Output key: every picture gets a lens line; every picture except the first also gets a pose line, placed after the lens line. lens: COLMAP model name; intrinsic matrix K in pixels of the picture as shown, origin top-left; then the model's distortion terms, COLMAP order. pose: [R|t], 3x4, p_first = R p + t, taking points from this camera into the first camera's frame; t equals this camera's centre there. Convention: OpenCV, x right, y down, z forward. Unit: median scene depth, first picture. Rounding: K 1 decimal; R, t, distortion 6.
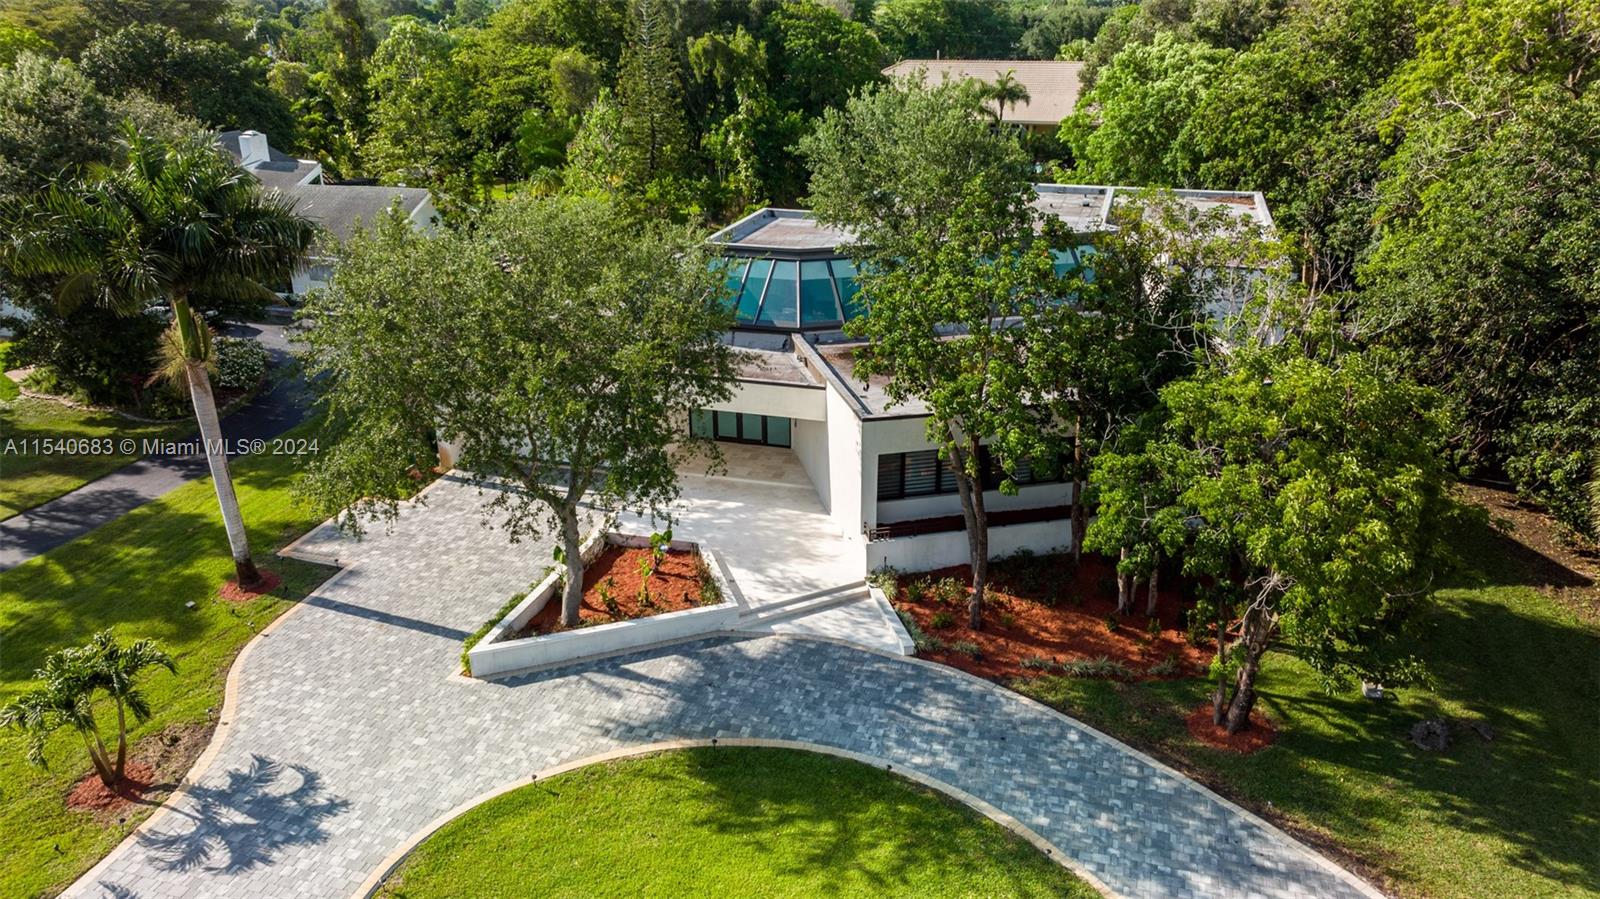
lens RADIAL K [[1200.2, 0, 796.8], [0, 1200.2, 454.2], [0, 0, 1]] dist [-0.003497, -0.002311]
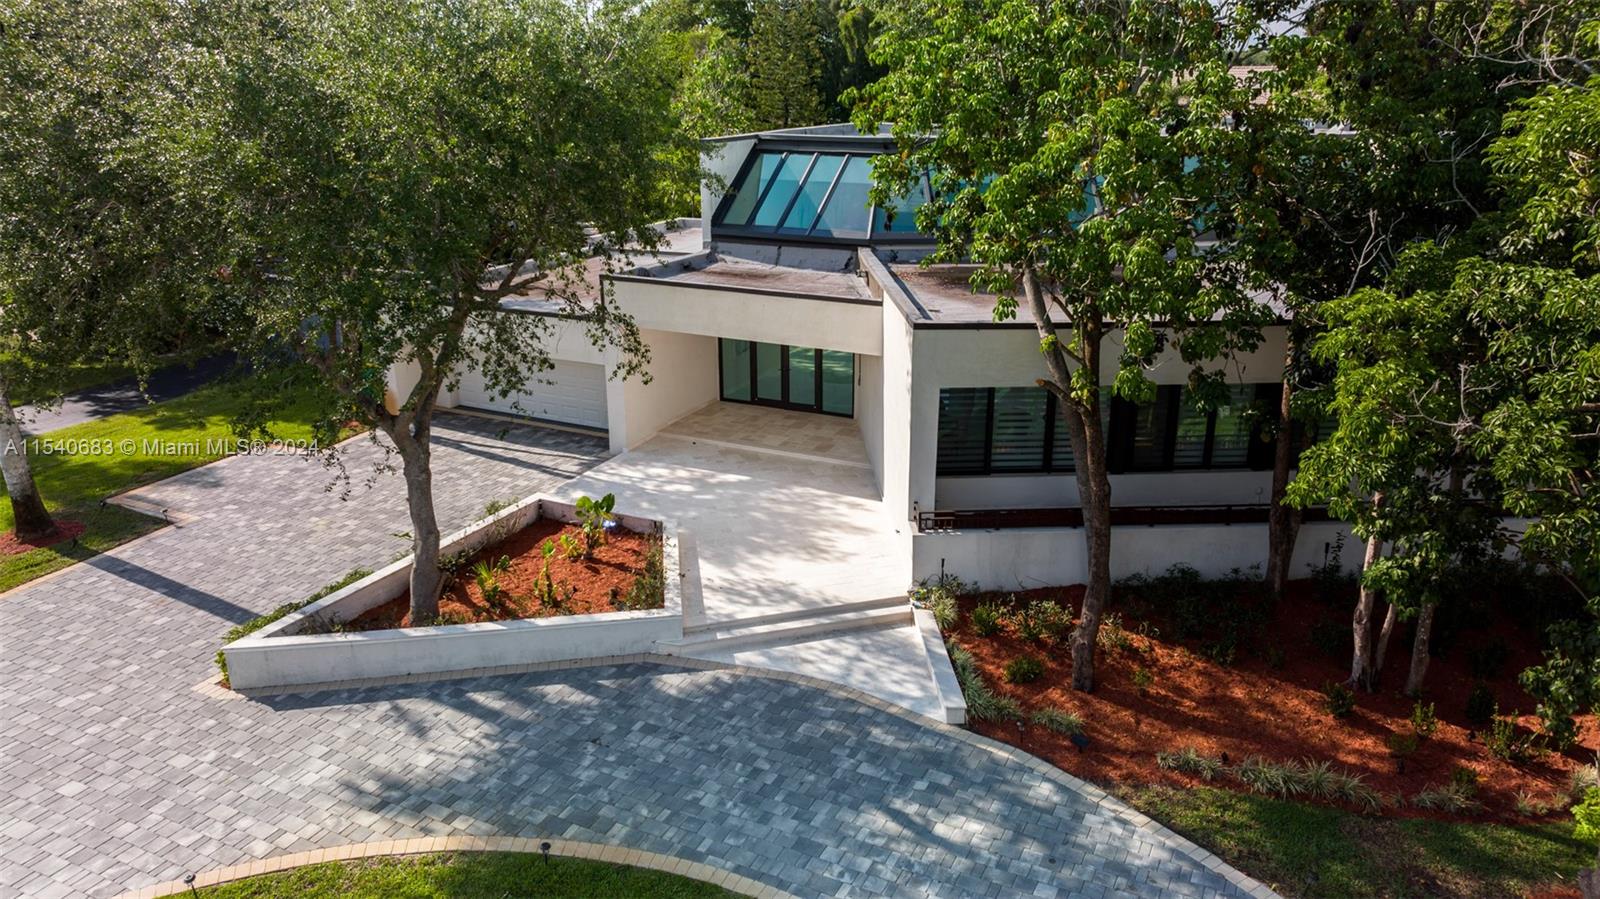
lens RADIAL K [[1146.4, 0, 801.0], [0, 1146.4, 442.1], [0, 0, 1]] dist [-0.041609, 0.094583]
pose [[0.983400, 0.056563, -0.172407, 0.101445], [-0.069928, 0.994918, -0.072450, 0.075123], [0.167432, 0.083303, 0.982358, 0.425016]]
